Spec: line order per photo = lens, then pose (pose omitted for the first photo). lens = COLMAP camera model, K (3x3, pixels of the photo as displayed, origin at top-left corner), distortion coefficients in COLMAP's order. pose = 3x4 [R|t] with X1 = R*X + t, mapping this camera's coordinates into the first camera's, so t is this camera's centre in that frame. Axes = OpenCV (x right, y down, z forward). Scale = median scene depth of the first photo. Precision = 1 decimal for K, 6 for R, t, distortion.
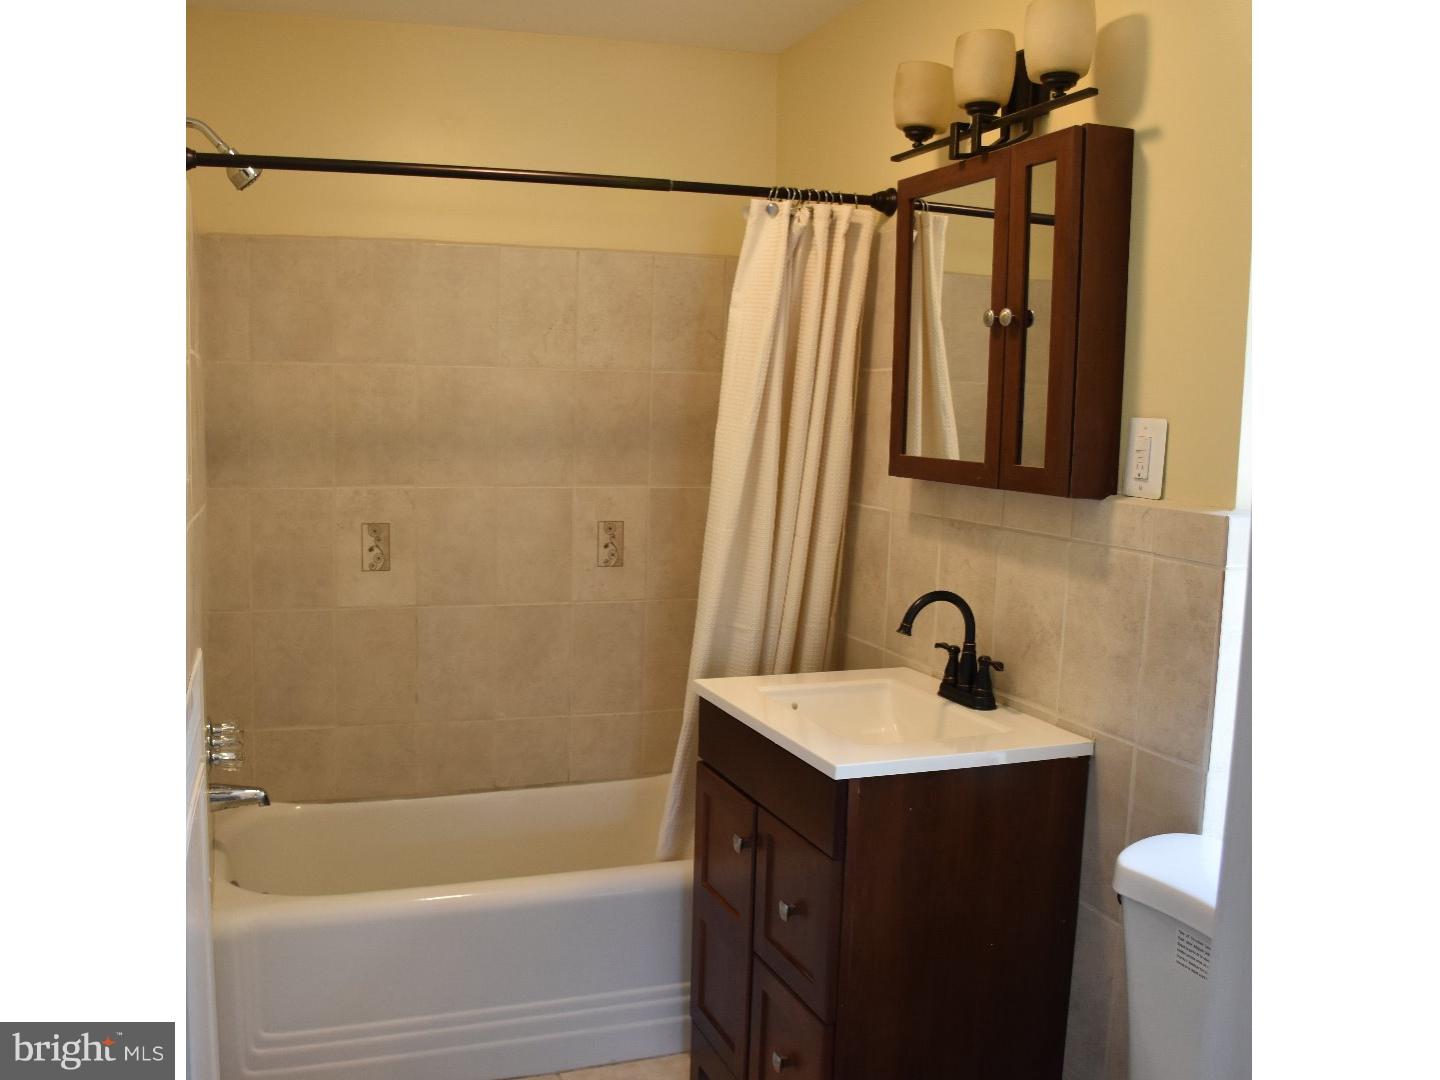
lens RADIAL K [[1270.3, 0, 718.4], [0, 1270.3, 536.0], [0, 0, 1]] dist [-0.103275, -0.004498]
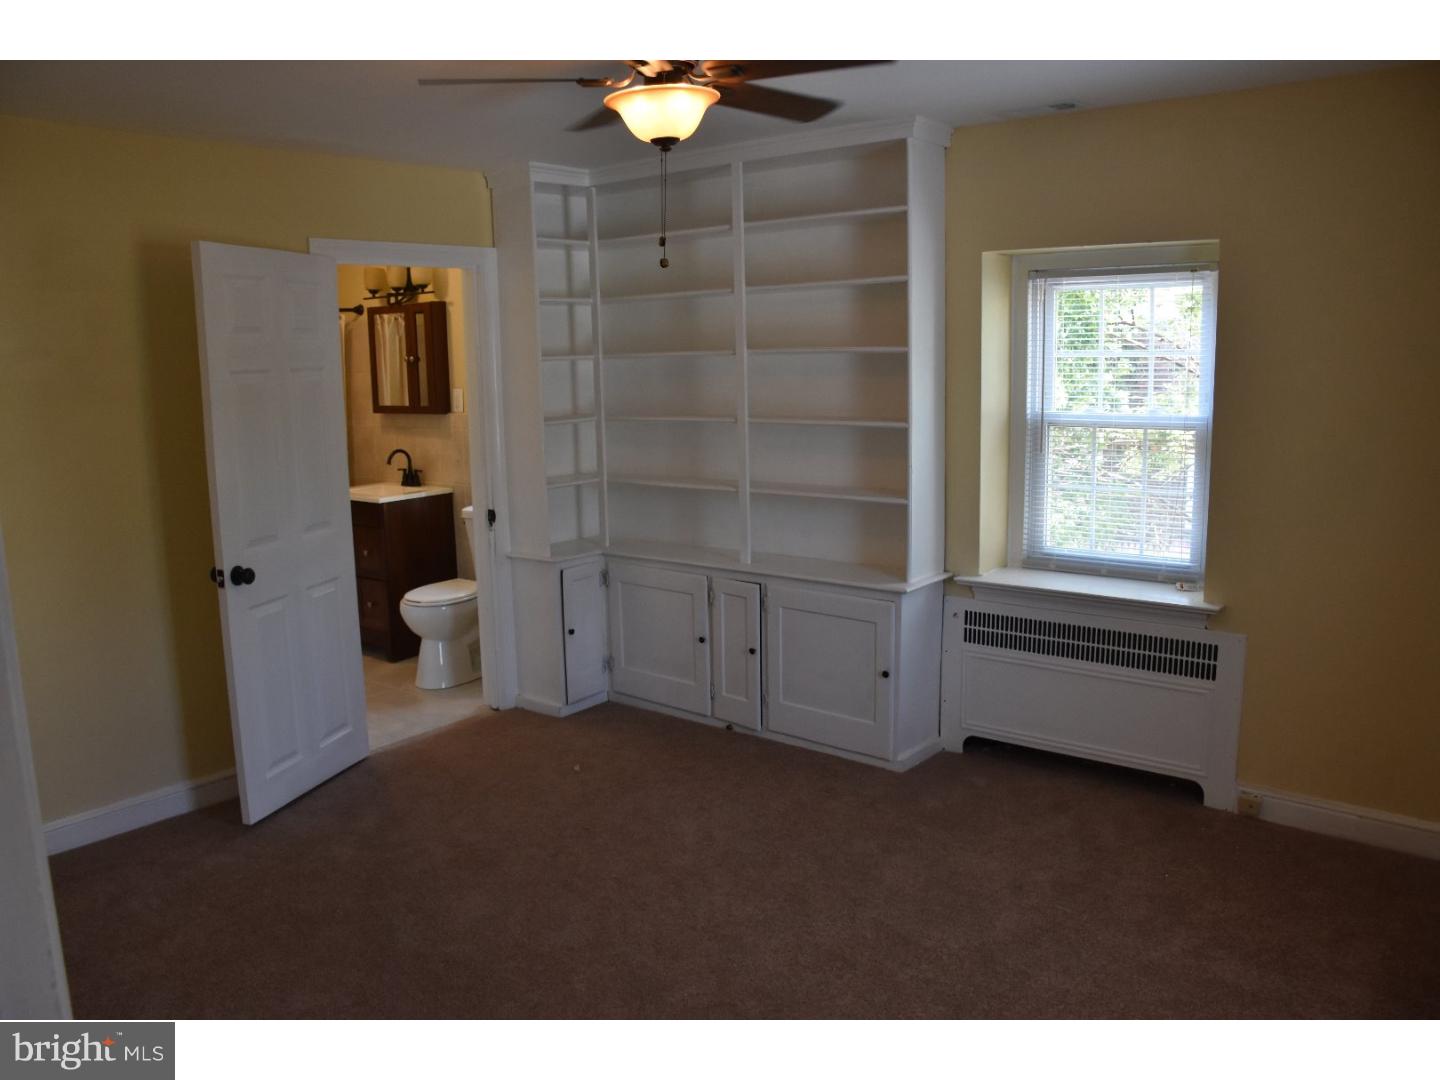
lens RADIAL K [[1147.6, 0, 710.2], [0, 1147.6, 540.7], [0, 0, 1]] dist [-0.061347, 0.034385]
pose [[0.878849, -0.120360, 0.461668, -0.471145], [0.089786, 0.992090, 0.087725, 0.090508], [-0.468575, -0.035646, 0.882704, -1.822899]]
